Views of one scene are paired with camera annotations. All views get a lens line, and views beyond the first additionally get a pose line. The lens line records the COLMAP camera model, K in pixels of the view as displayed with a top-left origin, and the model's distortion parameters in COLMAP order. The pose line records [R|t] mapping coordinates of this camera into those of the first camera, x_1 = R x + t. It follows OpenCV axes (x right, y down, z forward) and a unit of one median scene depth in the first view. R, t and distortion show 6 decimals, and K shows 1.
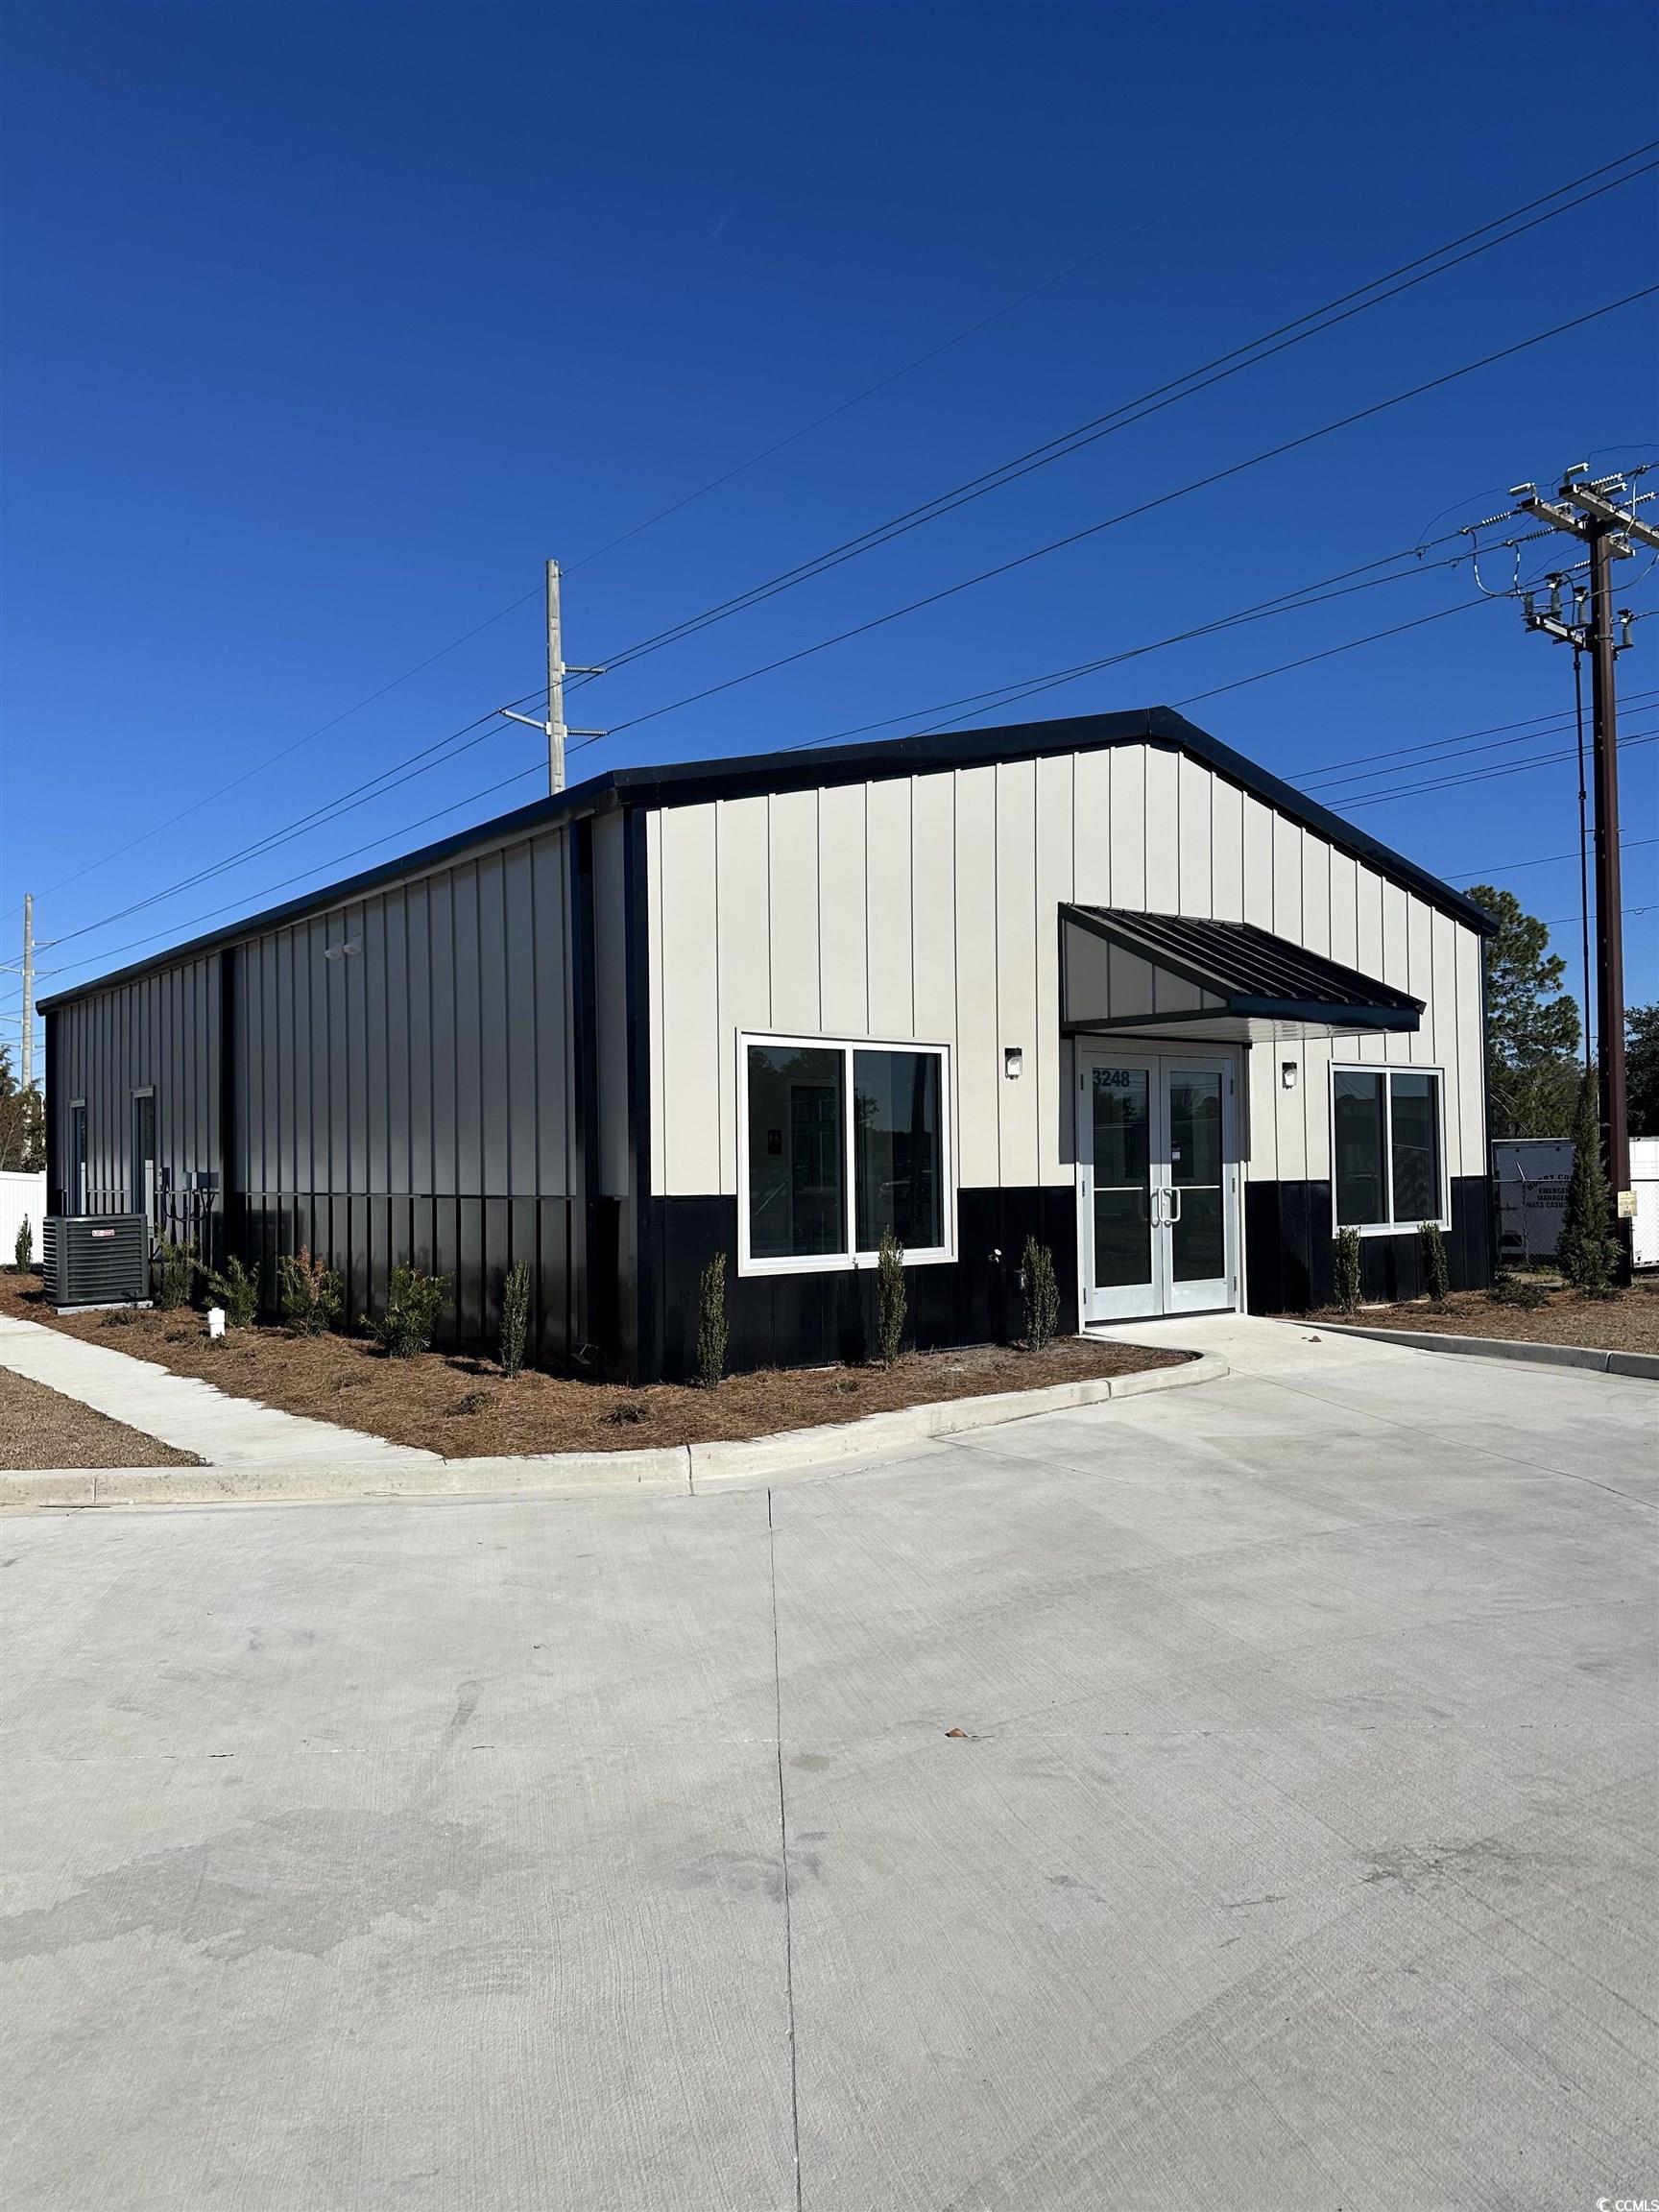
lens RADIAL K [[1535.4, 0, 830.8], [0, 1535.4, 1123.4], [0, 0, 1]] dist [0.054748, -0.013080]
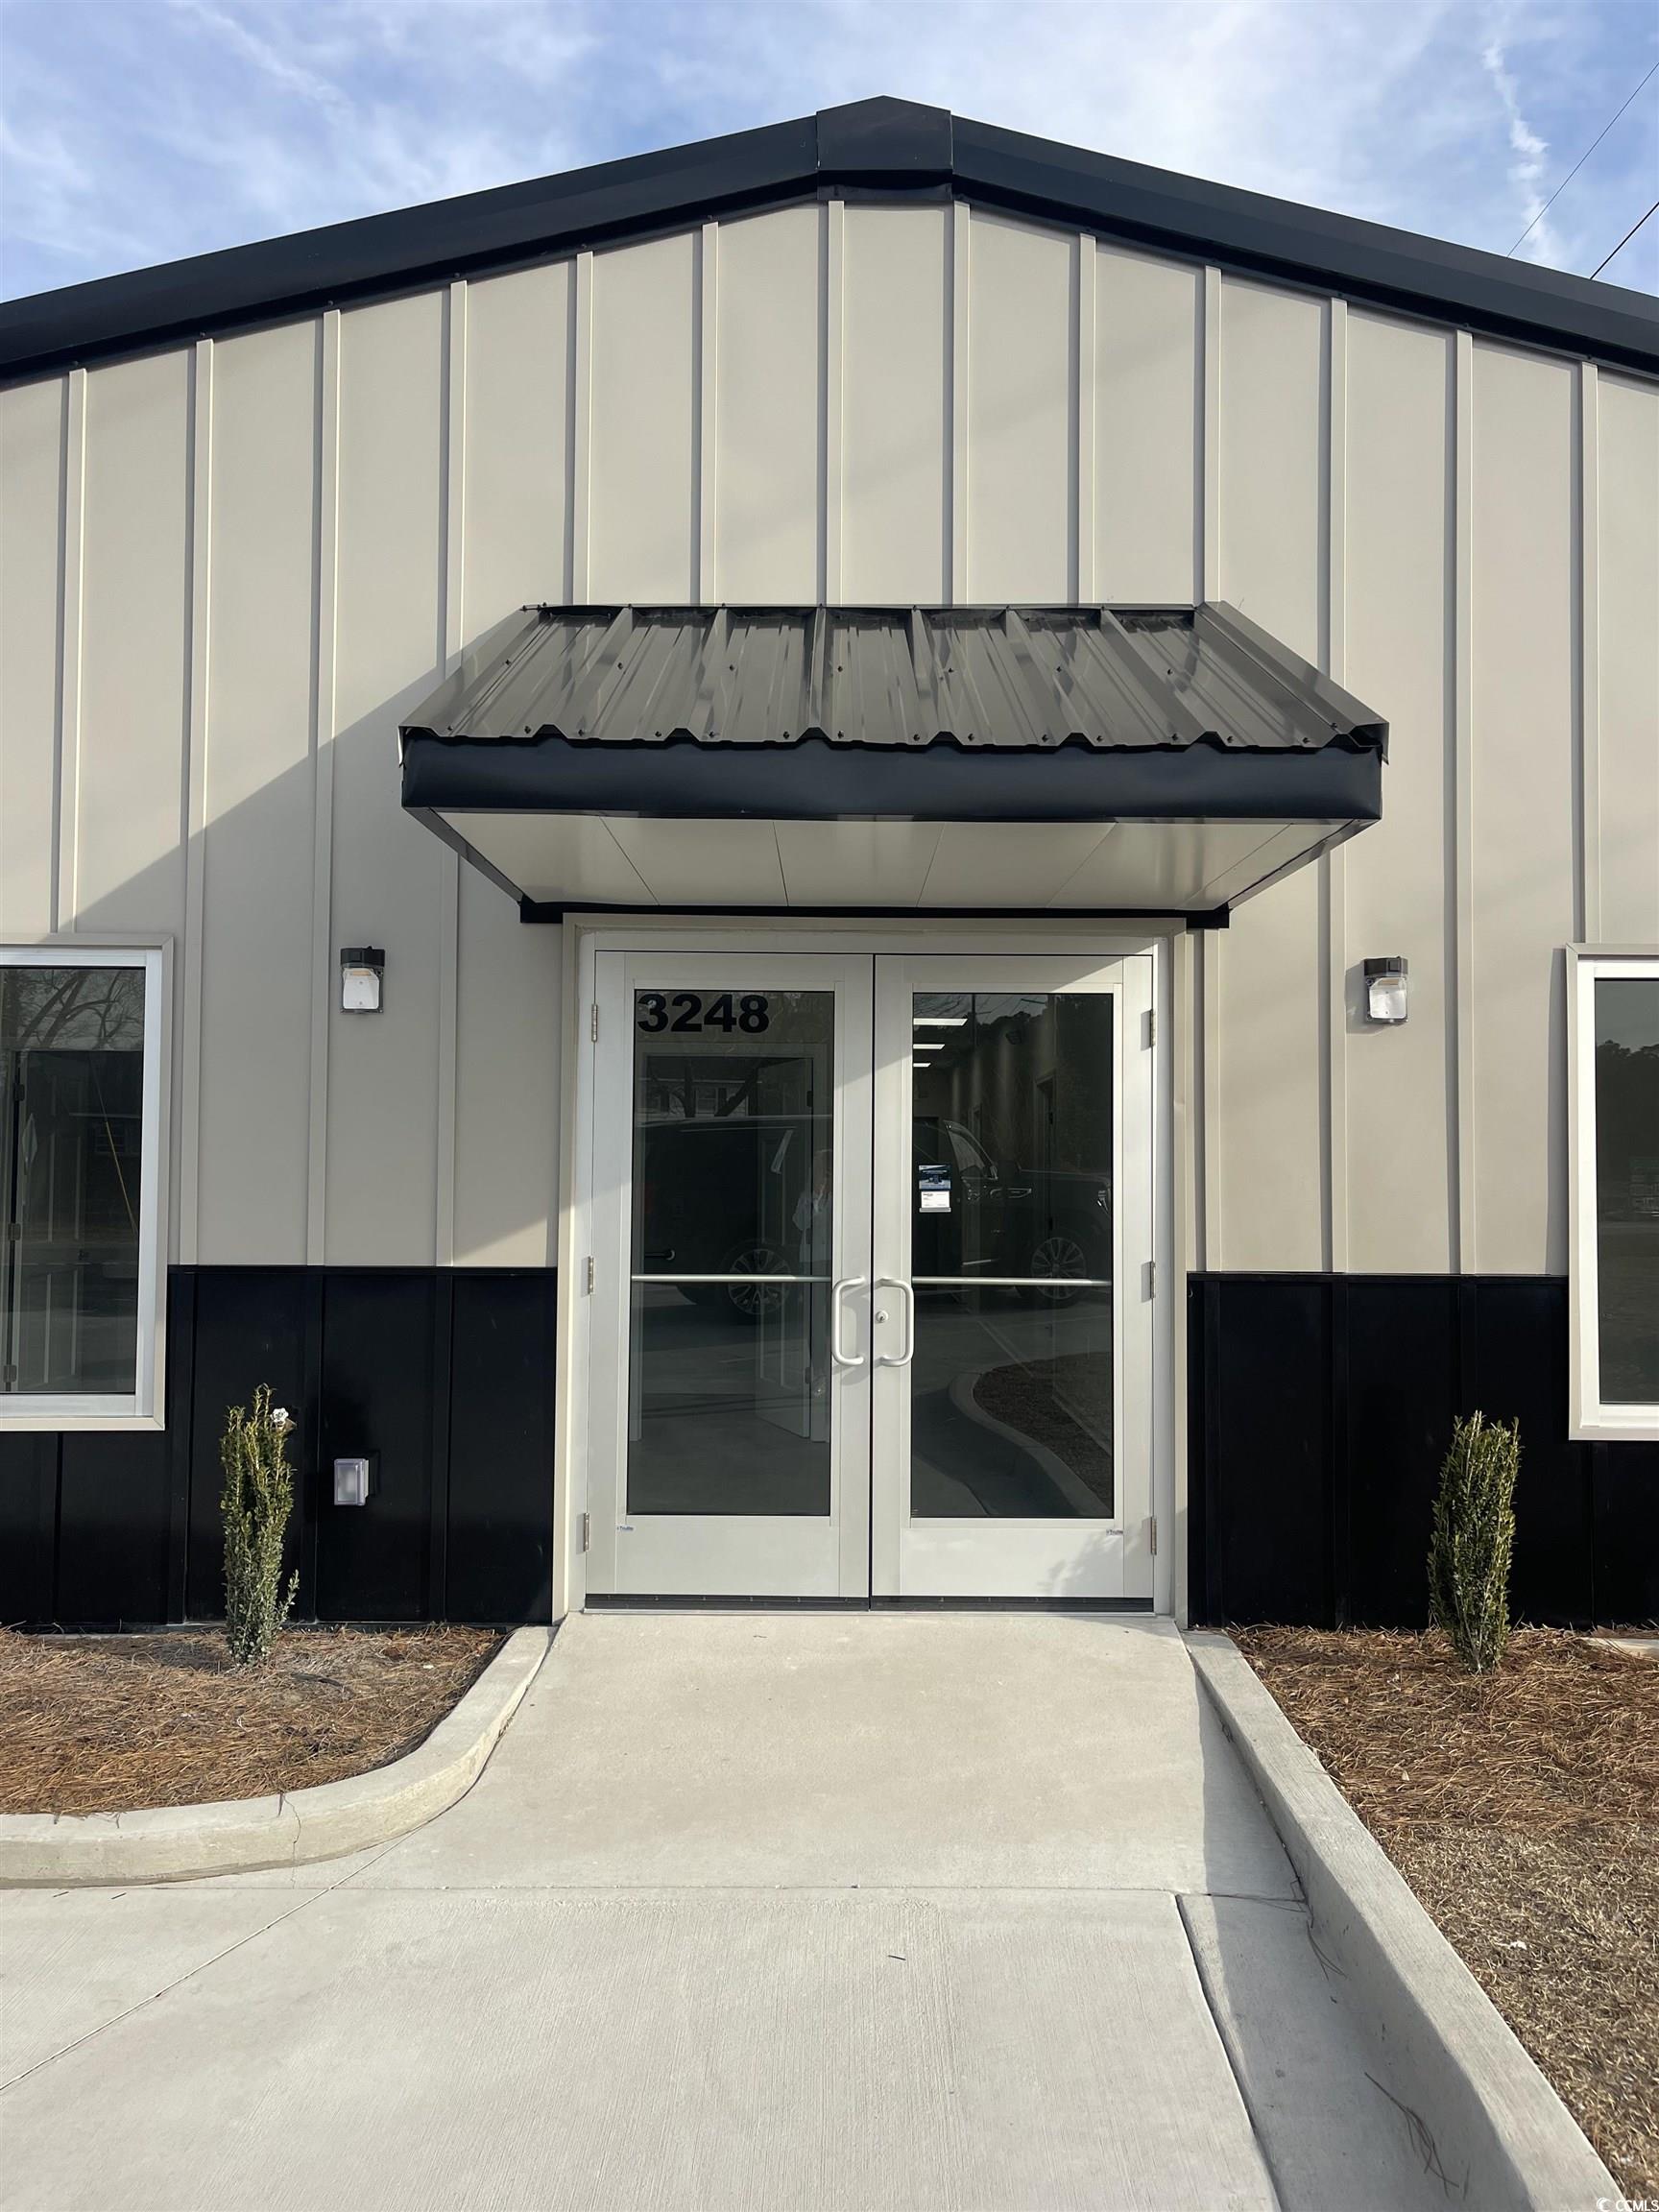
lens RADIAL K [[1677.7, 0, 889.5], [0, 1677.7, 1130.1], [0, 0, 1]] dist [0.073393, -0.085859]
pose [[0.797579, -0.011277, -0.603109, 0.480474], [-0.000163, 0.999821, -0.018910, 0.010759], [0.603214, 0.015180, 0.797435, 0.641449]]
